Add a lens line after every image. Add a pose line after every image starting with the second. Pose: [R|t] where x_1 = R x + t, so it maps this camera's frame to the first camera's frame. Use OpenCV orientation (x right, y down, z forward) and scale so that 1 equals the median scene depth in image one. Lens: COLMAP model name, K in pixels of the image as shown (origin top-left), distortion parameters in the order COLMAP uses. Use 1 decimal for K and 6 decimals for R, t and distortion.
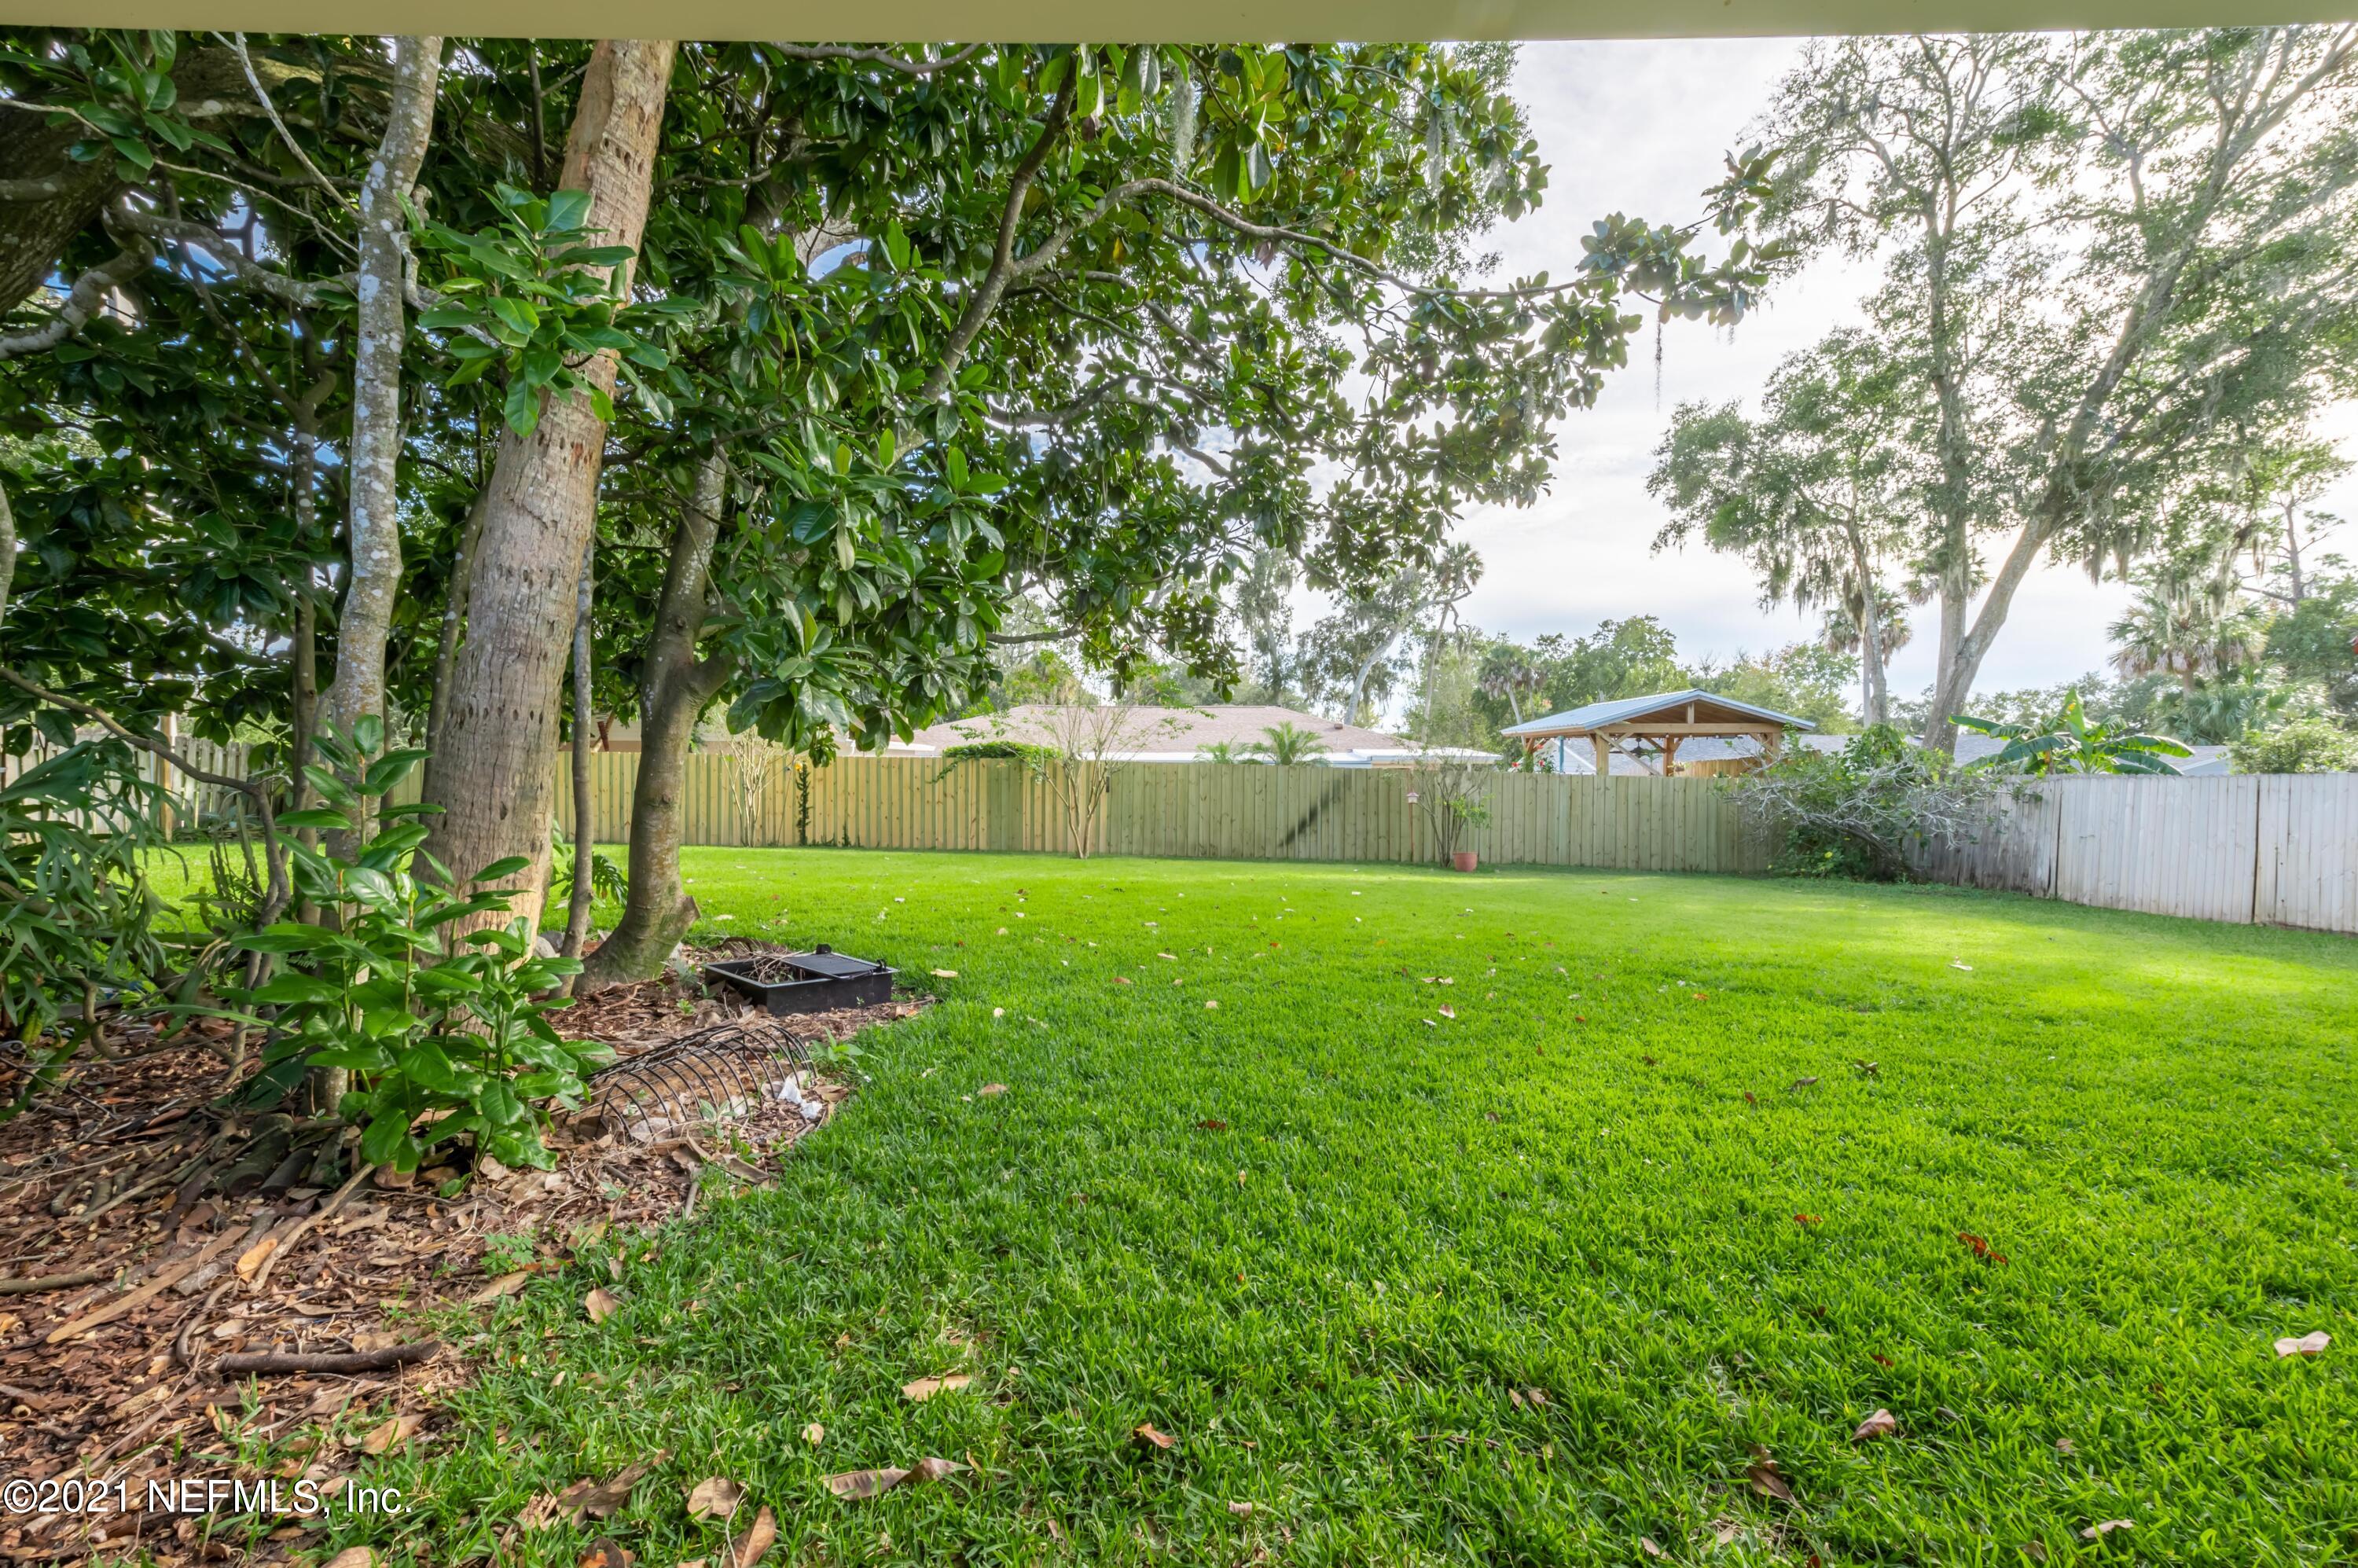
lens RADIAL K [[924.7, 0, 1181.6], [0, 924.7, 783.5], [0, 0, 1]] dist [0.002380, -0.000005]
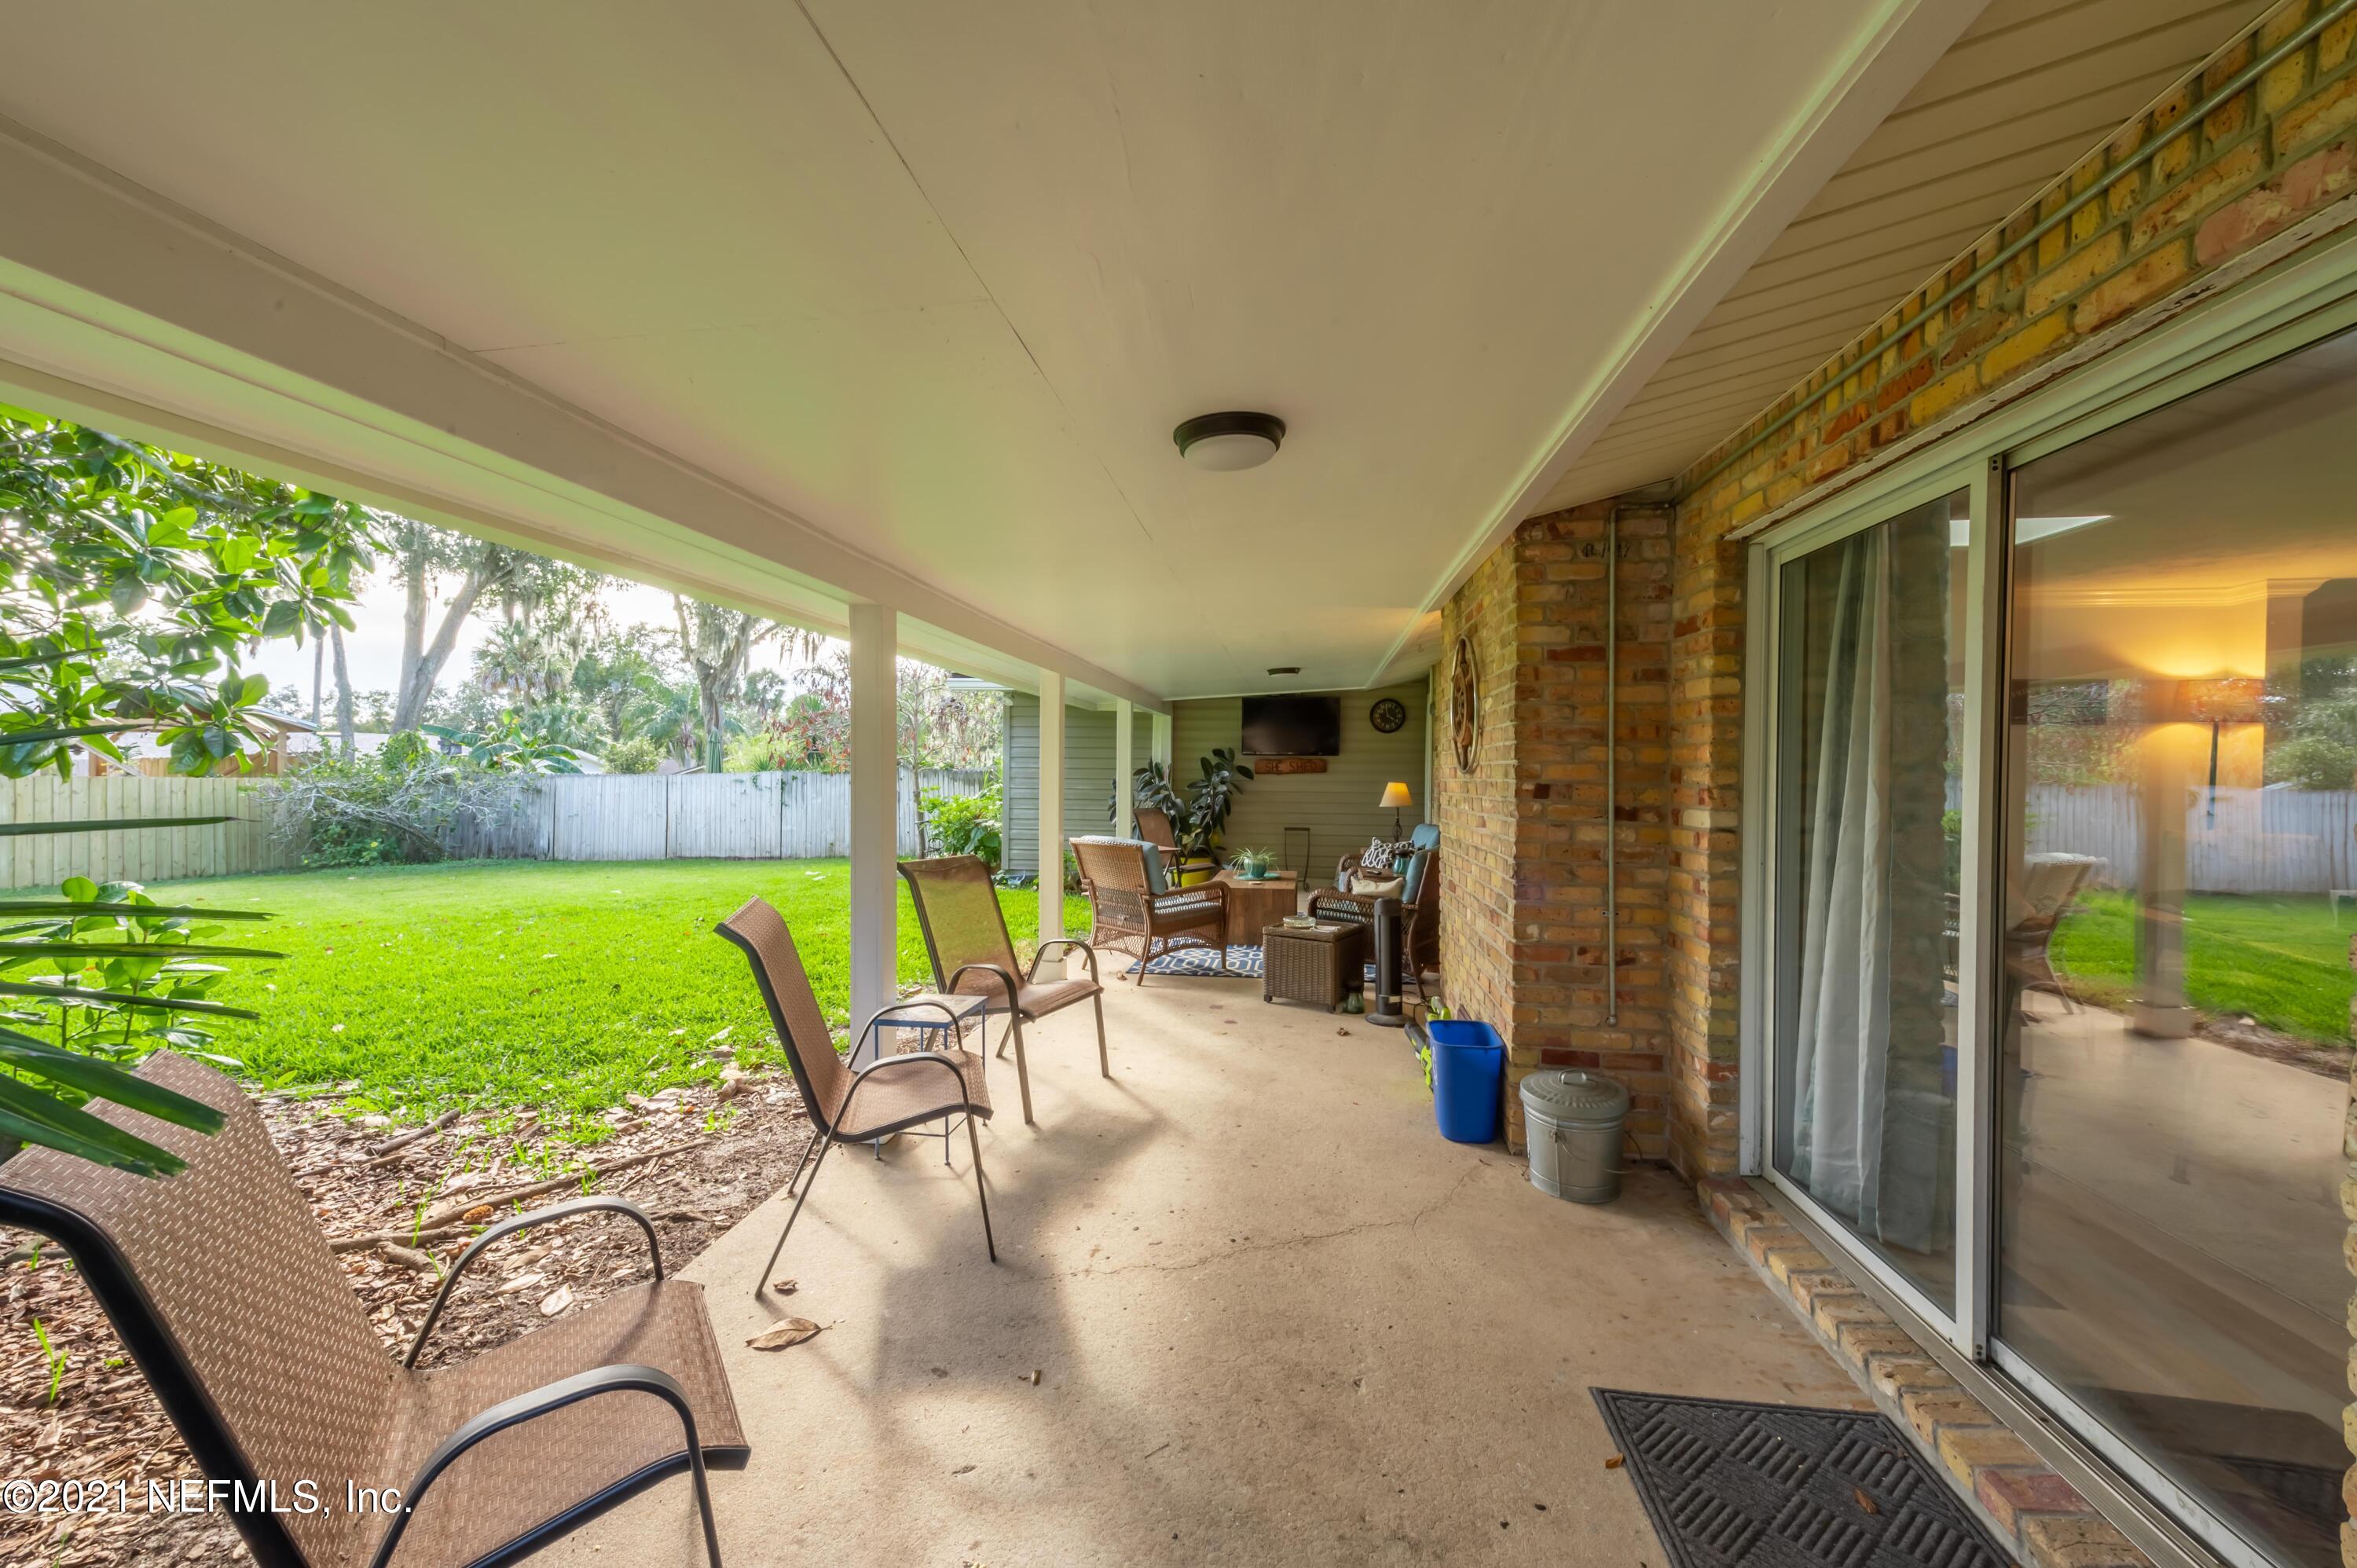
lens RADIAL K [[924.3, 0, 1177.8], [0, 924.3, 781.0], [0, 0, 1]] dist [0.002380, -0.000005]
pose [[0.083343, -0.014758, 0.996412, -0.255260], [0.008245, 0.999866, 0.014119, -0.006590], [-0.996487, 0.007039, 0.083454, -0.061065]]
